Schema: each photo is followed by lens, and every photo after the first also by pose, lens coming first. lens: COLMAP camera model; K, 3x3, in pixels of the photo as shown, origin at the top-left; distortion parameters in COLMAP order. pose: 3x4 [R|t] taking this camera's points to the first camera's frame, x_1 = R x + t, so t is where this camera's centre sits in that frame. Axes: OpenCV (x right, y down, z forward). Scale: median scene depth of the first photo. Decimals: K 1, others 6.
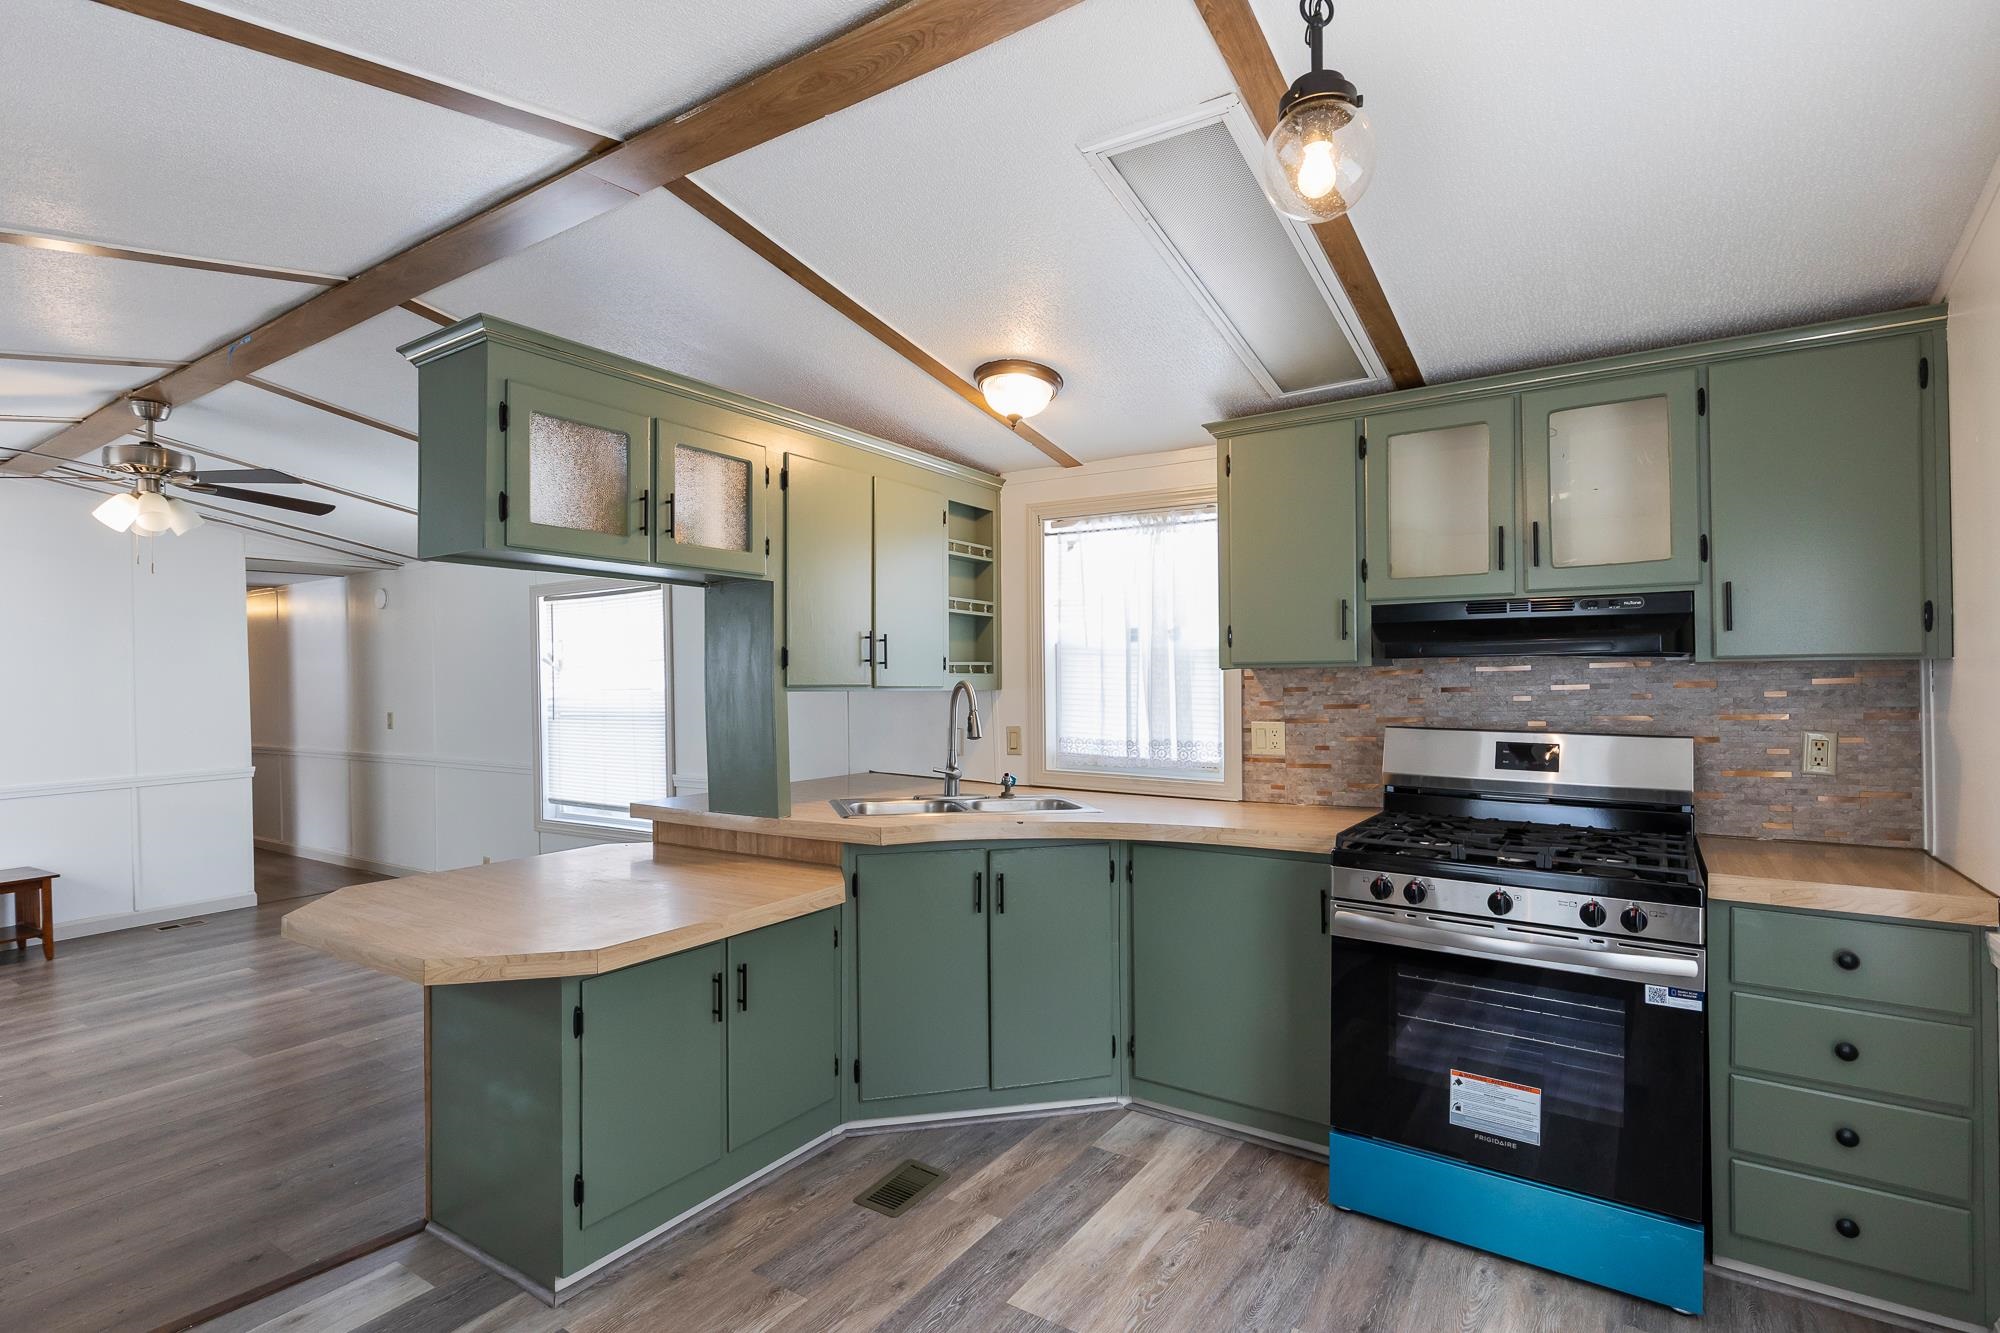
lens RADIAL K [[968.6, 0, 999.1], [0, 968.6, 672.3], [0, 0, 1]] dist [-0.003041, -0.000761]
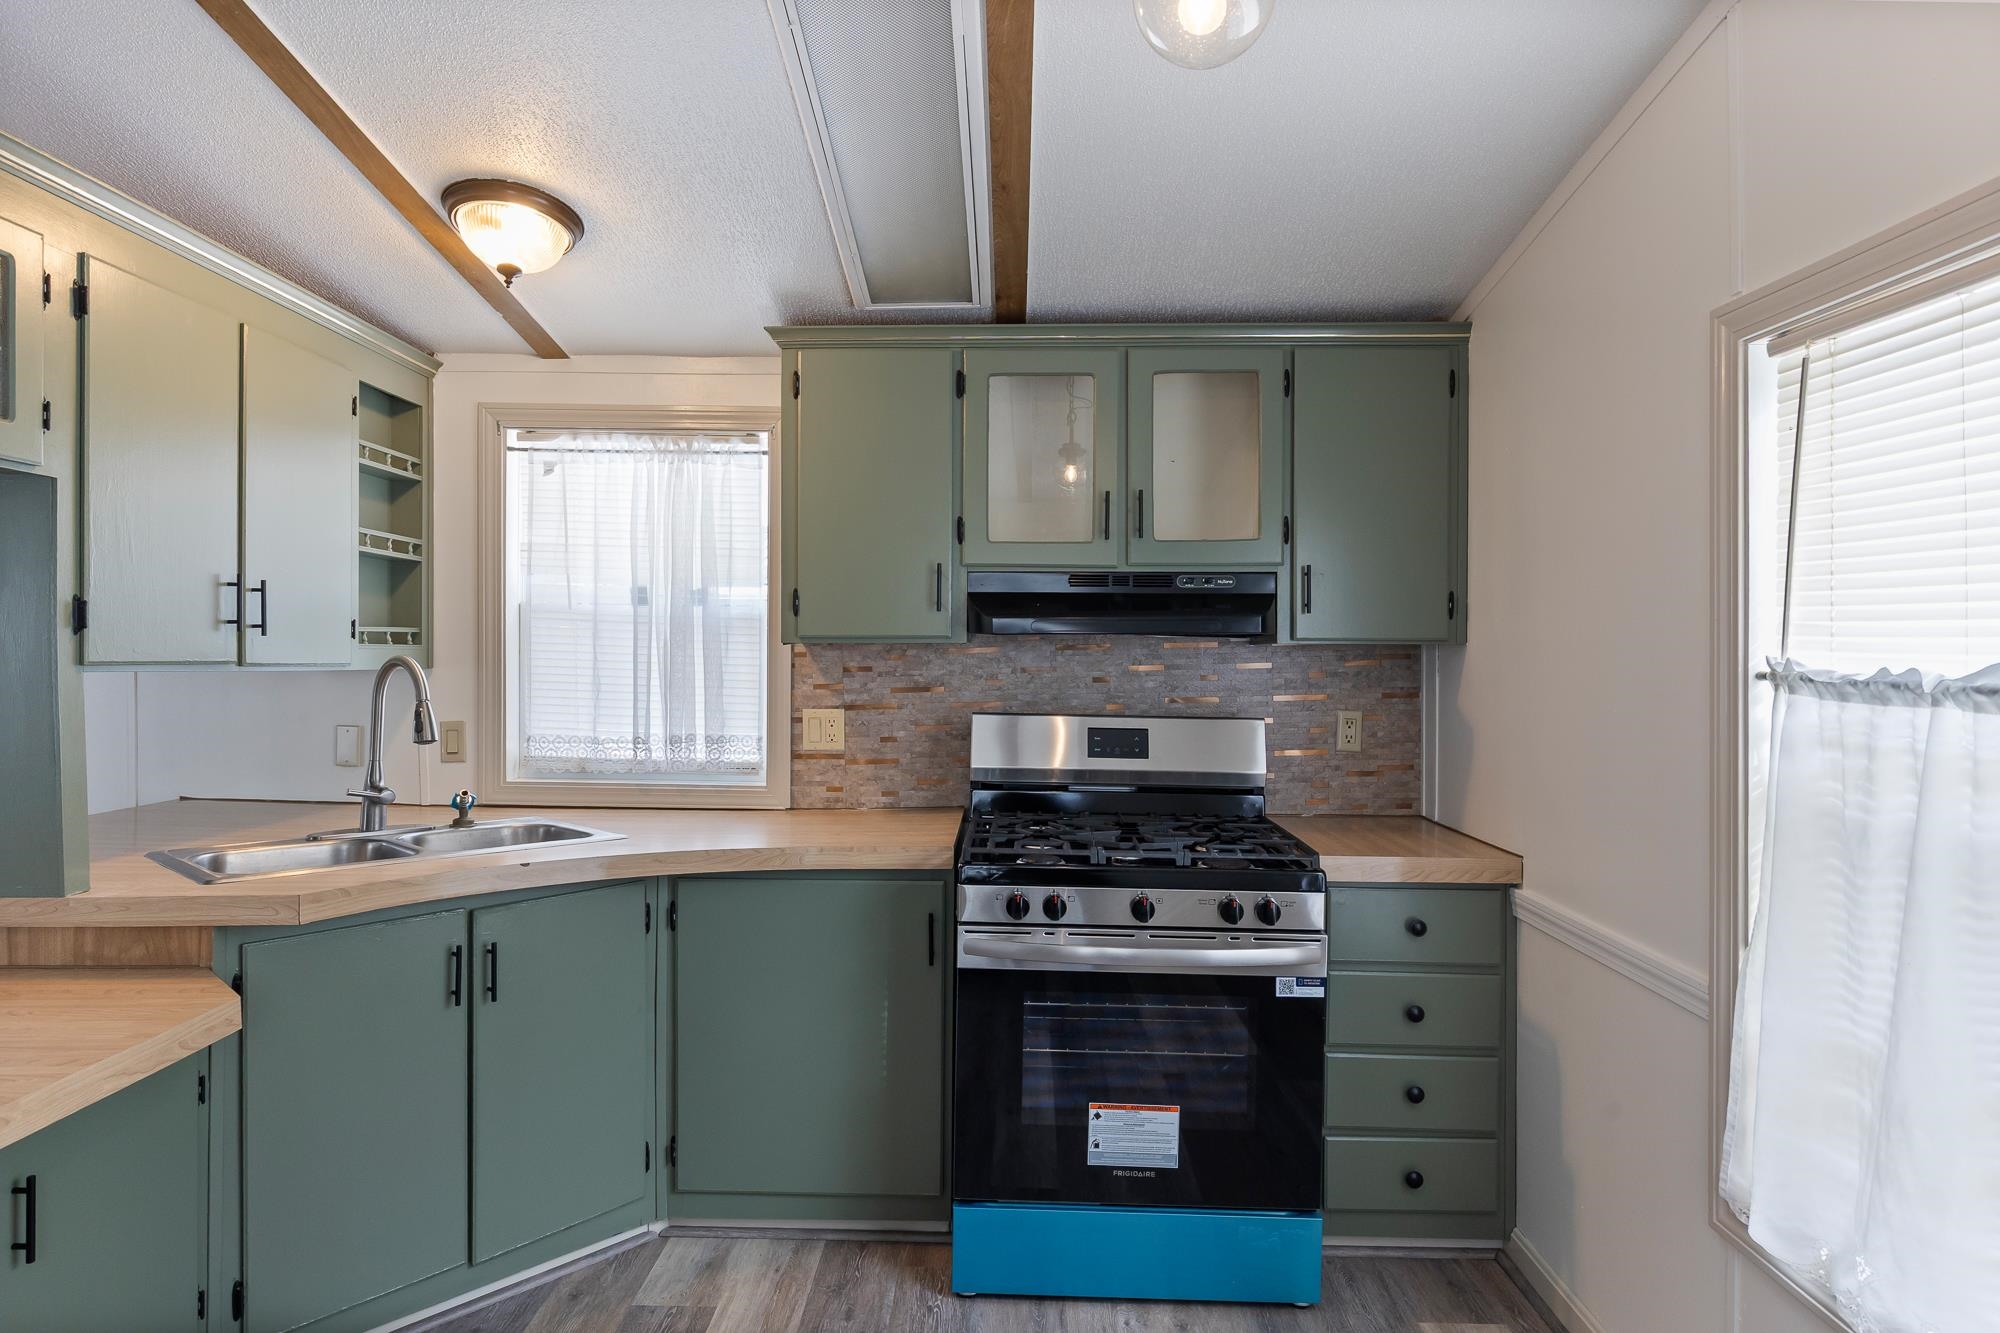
lens RADIAL K [[1128.0, 0, 995.6], [0, 1128.0, 658.0], [0, 0, 1]] dist [0.003980, -0.000685]
pose [[0.840589, 0.006015, 0.541640, -0.131589], [-0.012846, 0.999878, 0.008833, -0.002212], [-0.541521, -0.014383, 0.840564, 0.151621]]
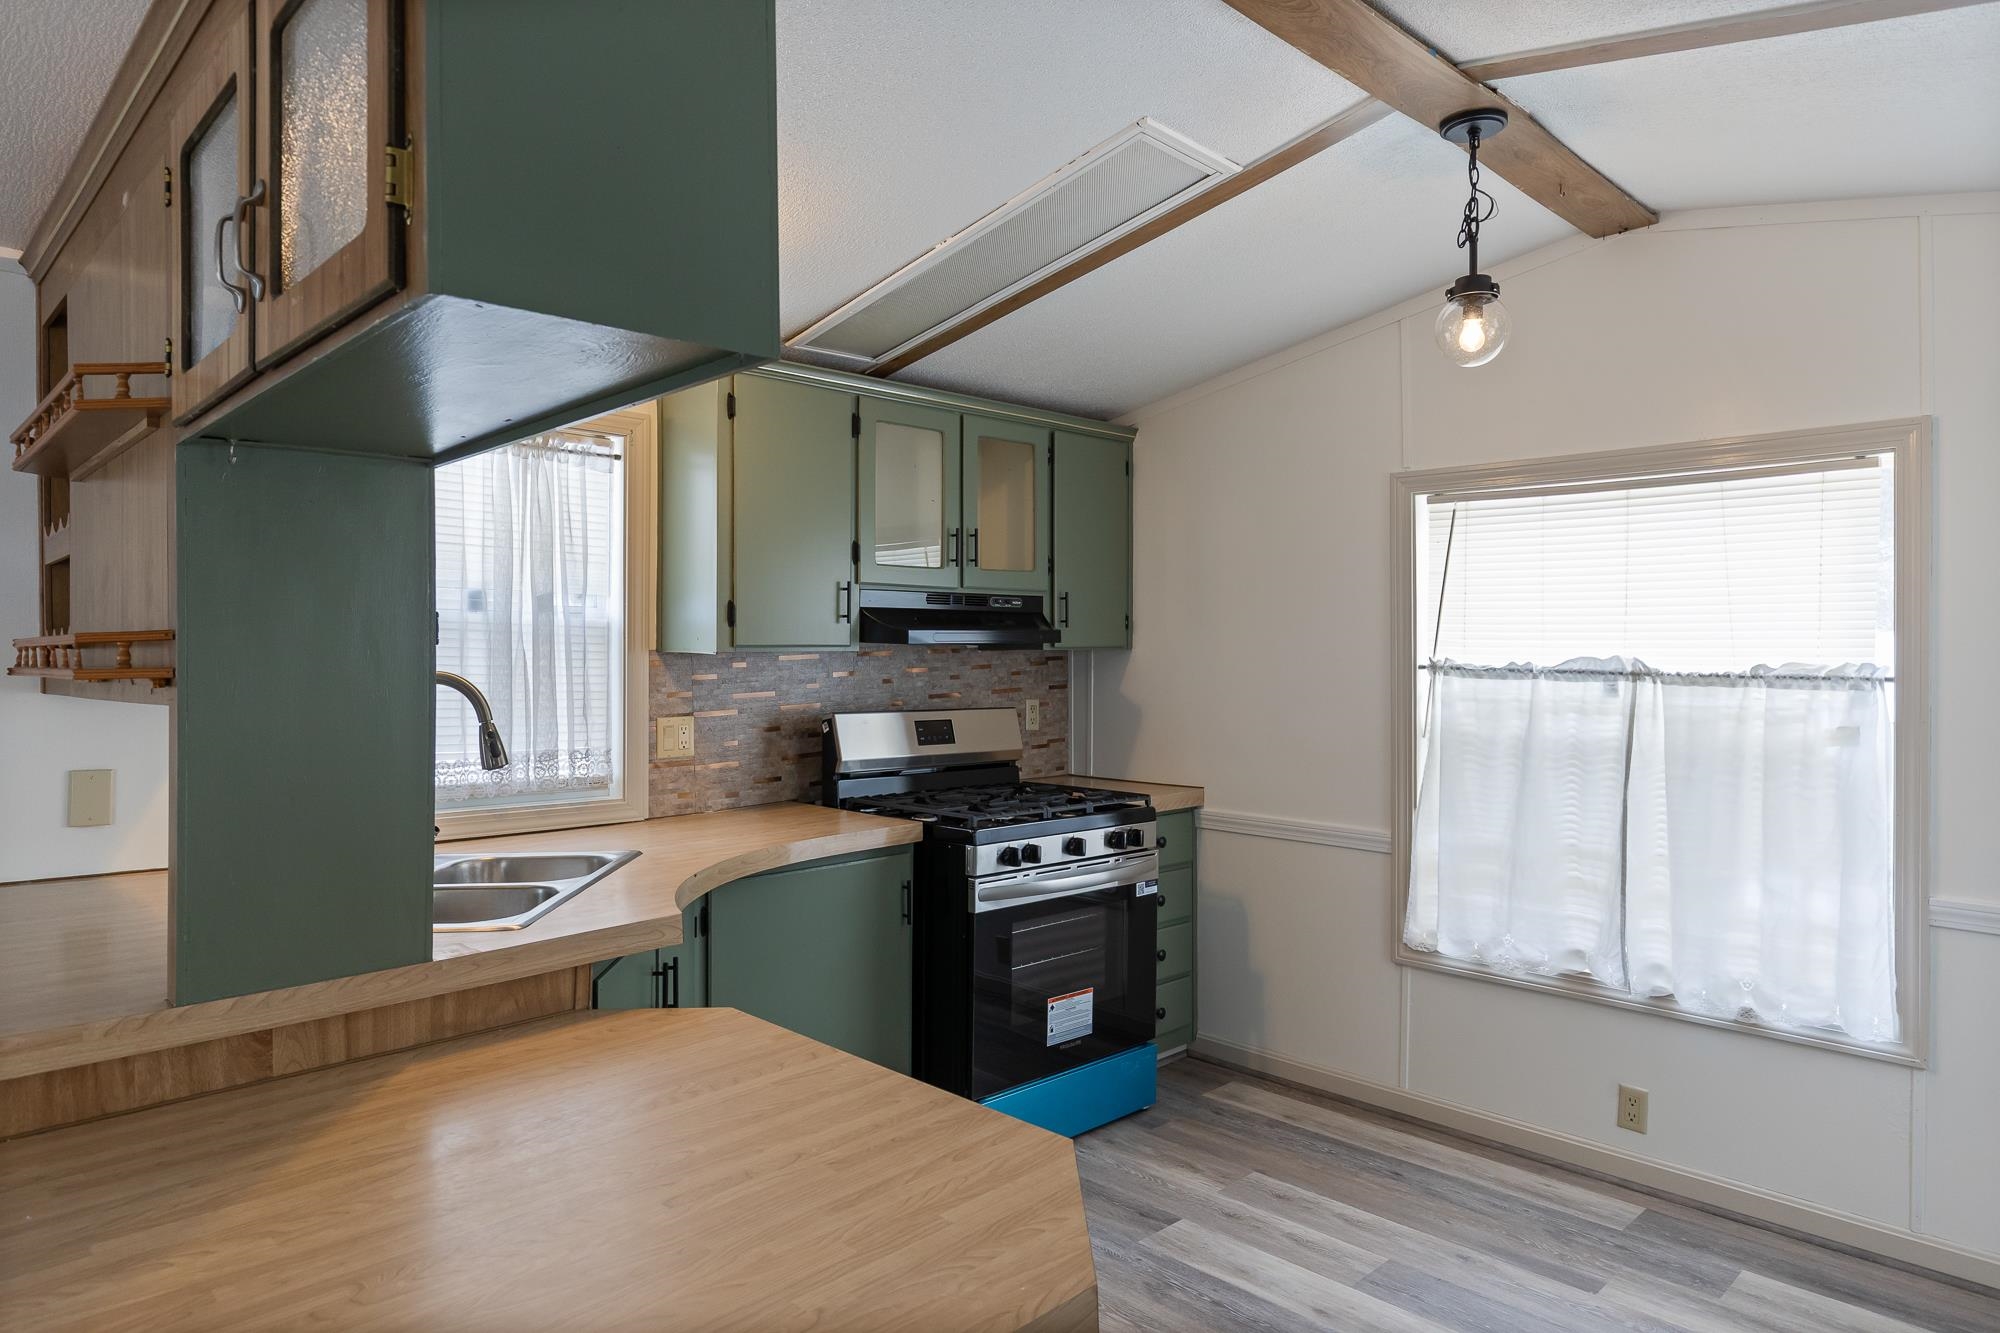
lens RADIAL K [[1204.3, 0, 1000.1], [0, 1204.3, 650.6], [0, 0, 1]] dist [0.004119, -0.000022]
pose [[0.204170, 0.004207, 0.978926, -0.776310], [-0.004626, 0.999984, -0.003332, -0.003573], [-0.978925, -0.003848, 0.204186, 0.612293]]
